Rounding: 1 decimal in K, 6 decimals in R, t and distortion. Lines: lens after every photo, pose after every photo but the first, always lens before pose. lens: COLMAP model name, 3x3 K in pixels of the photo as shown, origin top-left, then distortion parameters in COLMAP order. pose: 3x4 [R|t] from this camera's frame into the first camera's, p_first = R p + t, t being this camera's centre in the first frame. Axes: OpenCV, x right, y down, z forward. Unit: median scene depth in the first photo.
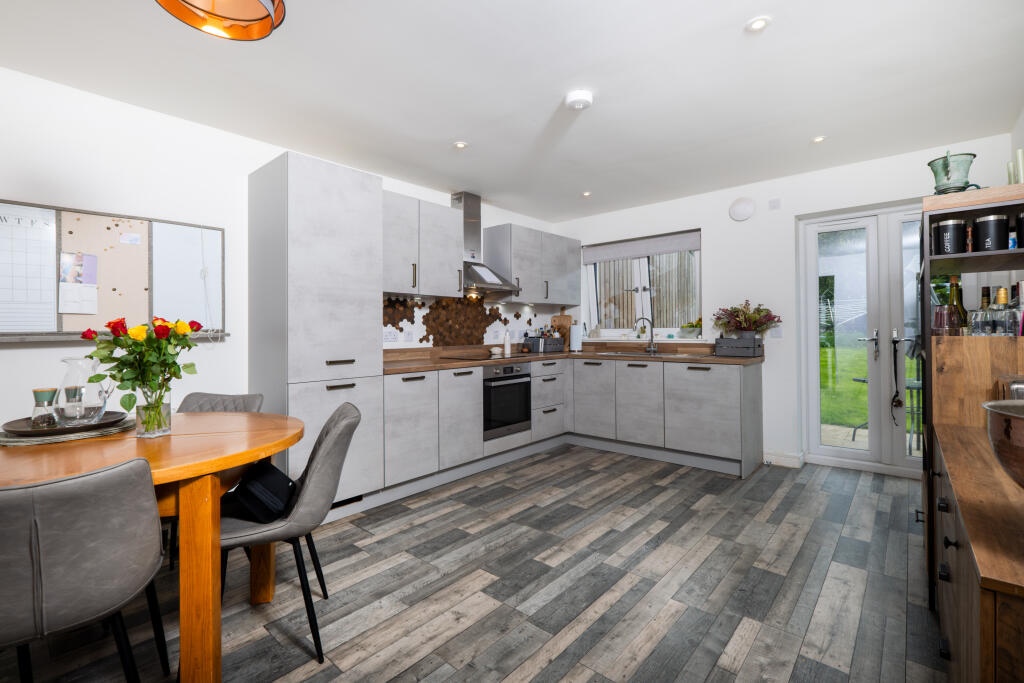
lens RADIAL K [[461.6, 0, 511.3], [0, 461.6, 328.1], [0, 0, 1]] dist [-0.001686, -0.000019]
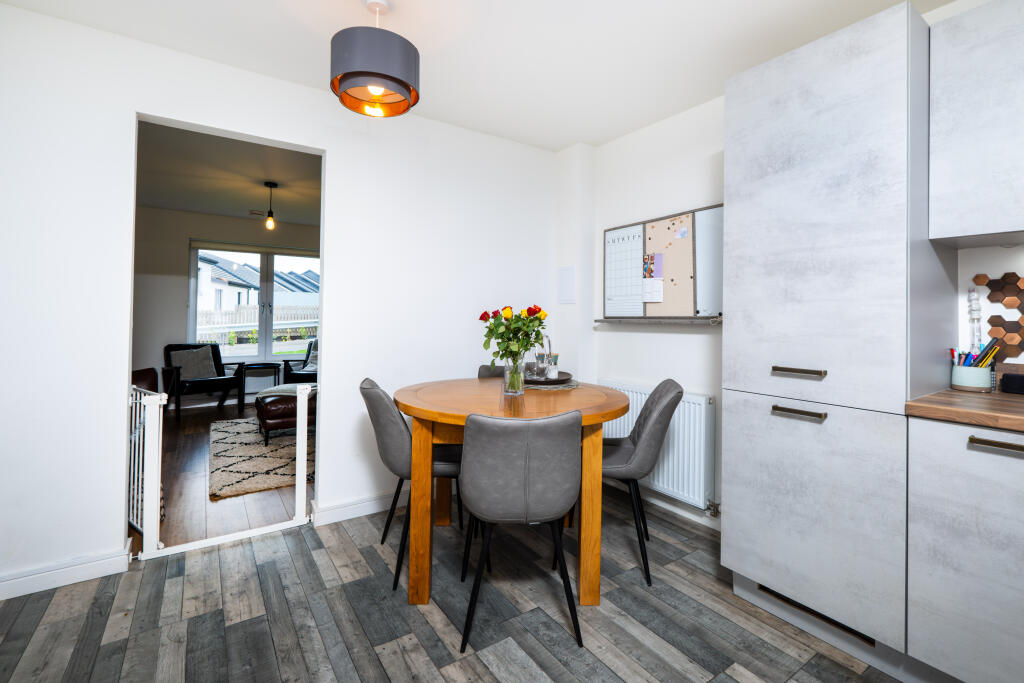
lens RADIAL K [[456.3, 0, 511.1], [0, 456.3, 309.2], [0, 0, 1]] dist [-0.000485, 0.000035]
pose [[-0.252133, -0.007206, -0.967666, 0.259369], [-0.005235, 0.999968, -0.006083, -0.001917], [0.967678, 0.003532, -0.252163, 0.679573]]
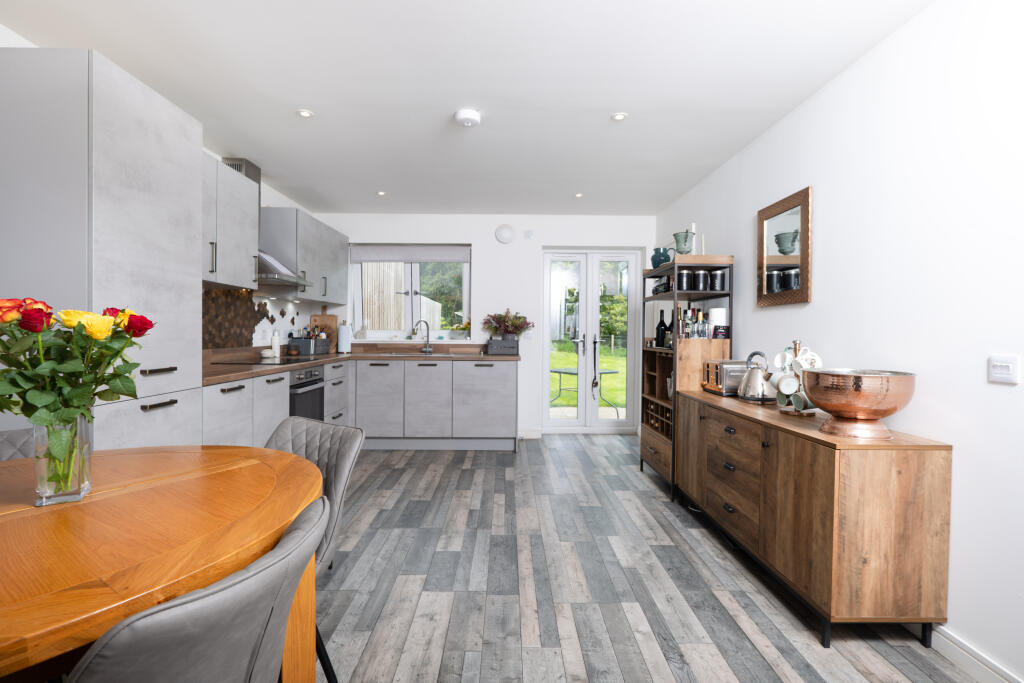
lens RADIAL K [[463.2, 0, 512.0], [0, 463.2, 341.5], [0, 0, 1]] dist [-0.002033, -0.000026]
pose [[0.745786, 0.000373, 0.666185, -0.379983], [-0.016854, 0.999690, 0.018308, 0.004742], [-0.665972, -0.024882, 0.745562, 0.087729]]
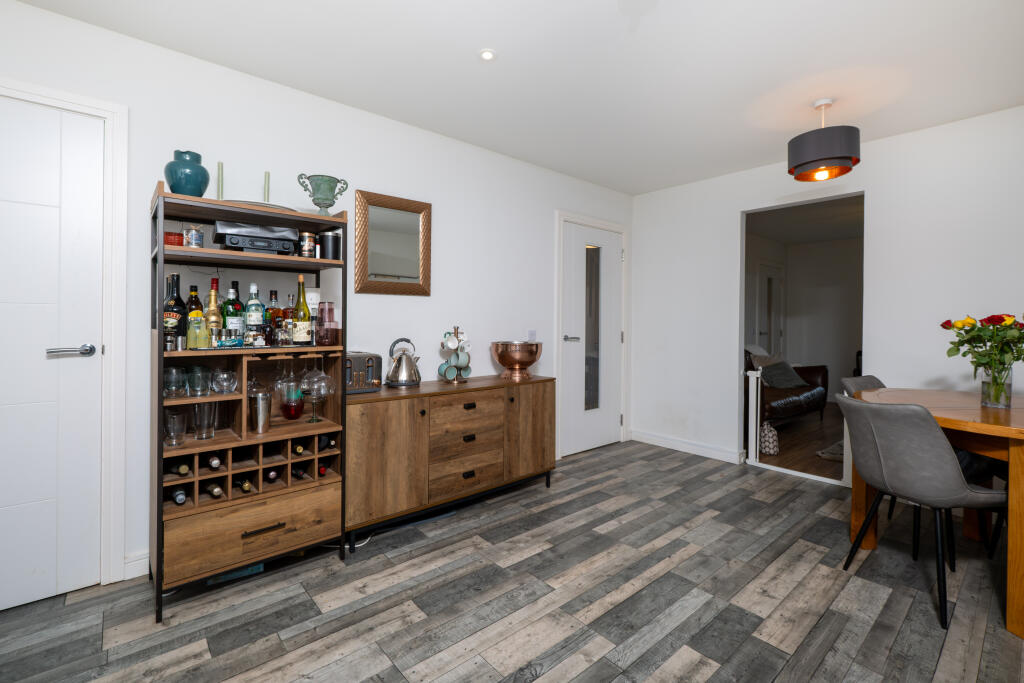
lens RADIAL K [[461.6, 0, 511.3], [0, 461.6, 328.1], [0, 0, 1]] dist [-0.001686, -0.000019]
pose [[-0.990607, -0.002329, 0.136723, 0.189110], [-0.000723, 0.999930, 0.011795, 0.000991], [-0.136741, 0.011585, -0.990539, 1.244021]]
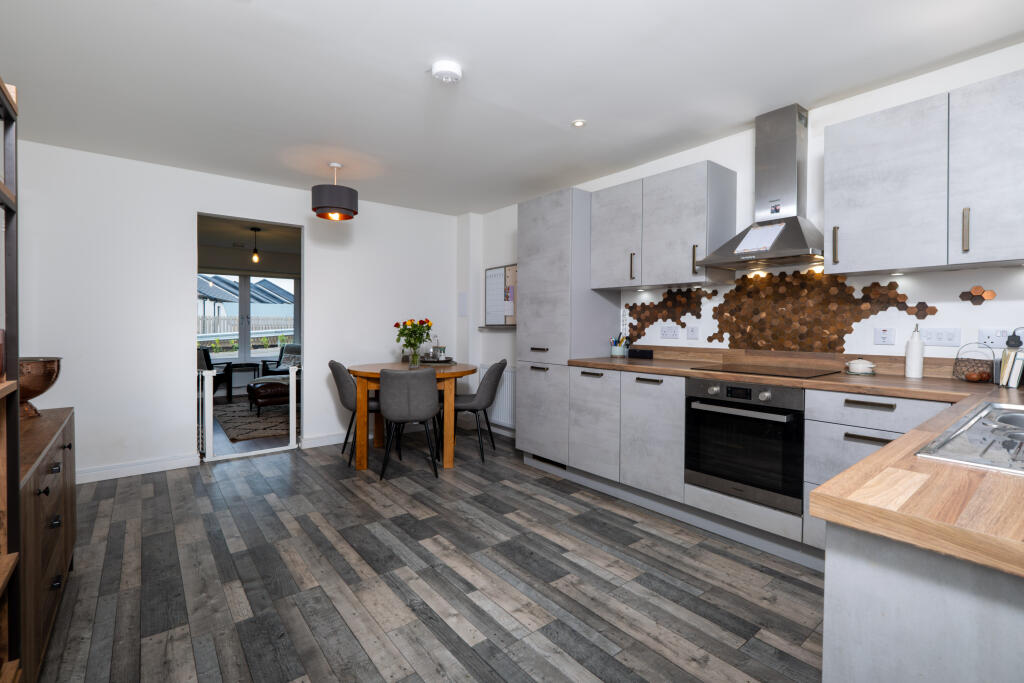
lens RADIAL K [[461.6, 0, 511.3], [0, 461.6, 328.1], [0, 0, 1]] dist [-0.001686, -0.000019]
pose [[-0.175411, 0.015565, -0.984372, 0.796167], [0.001530, 0.999878, 0.015537, -0.005749], [0.984494, 0.001219, -0.175414, 0.995001]]
